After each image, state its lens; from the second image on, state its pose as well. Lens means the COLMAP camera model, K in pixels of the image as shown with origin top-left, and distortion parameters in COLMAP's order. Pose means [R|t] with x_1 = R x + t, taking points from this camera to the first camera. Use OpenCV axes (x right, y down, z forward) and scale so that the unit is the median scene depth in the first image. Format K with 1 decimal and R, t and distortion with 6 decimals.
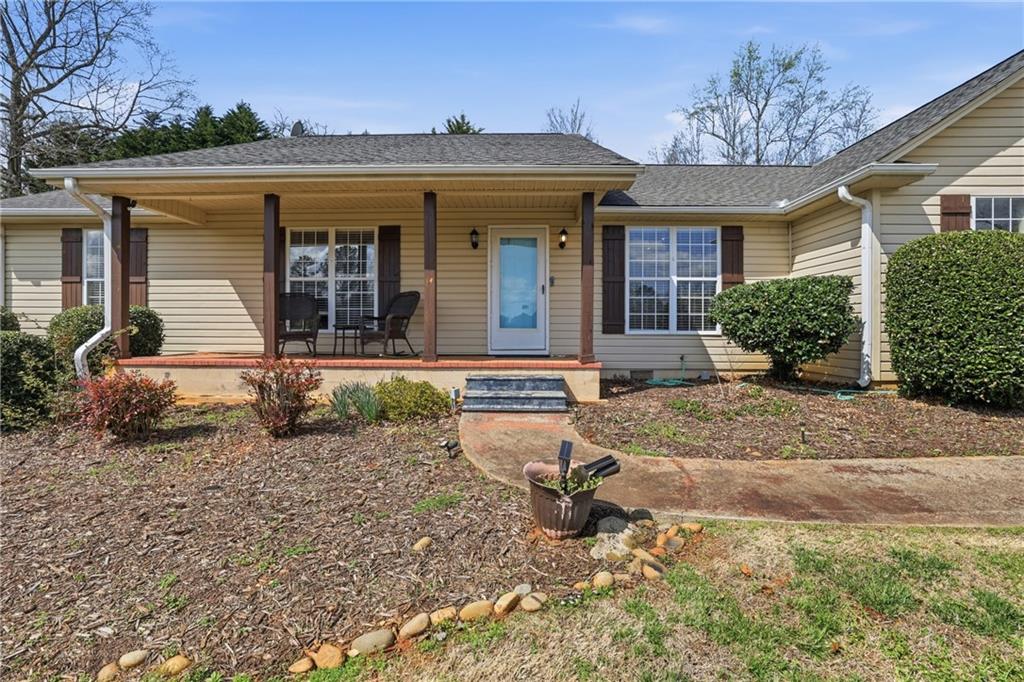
lens RADIAL K [[440.7, 0, 514.8], [0, 440.7, 334.9], [0, 0, 1]] dist [-0.039623, 0.014363]
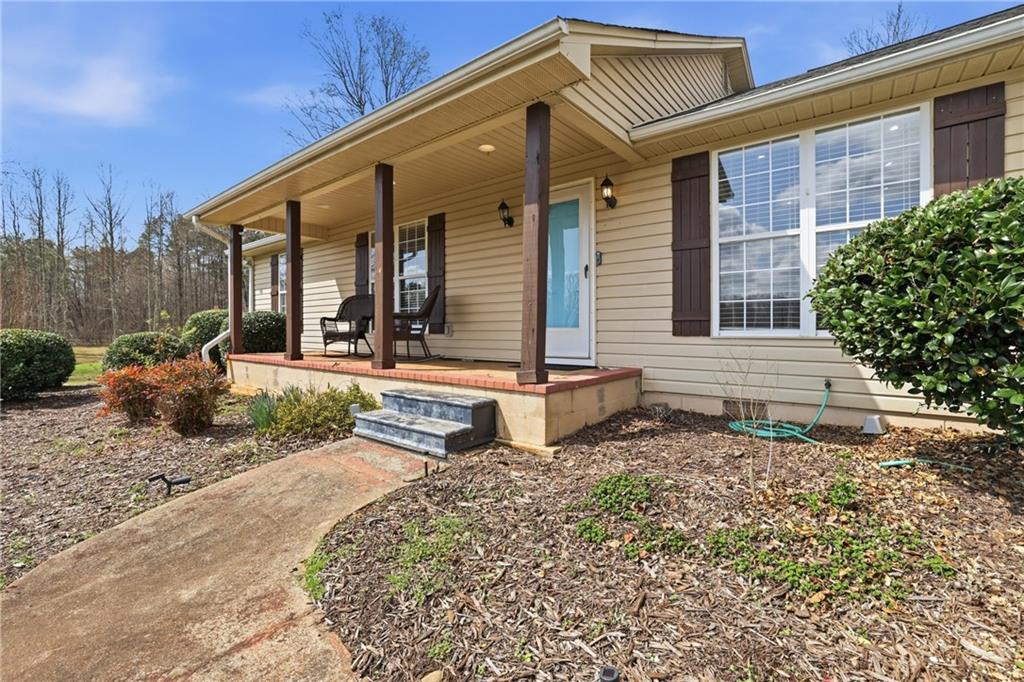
lens RADIAL K [[440.7, 0, 514.8], [0, 440.7, 334.9], [0, 0, 1]] dist [-0.039623, 0.014363]
pose [[0.797580, 0.004172, -0.603198, 0.393014], [-0.004869, 0.999988, 0.000478, -0.002794], [0.603193, 0.002556, 0.797591, 0.381346]]
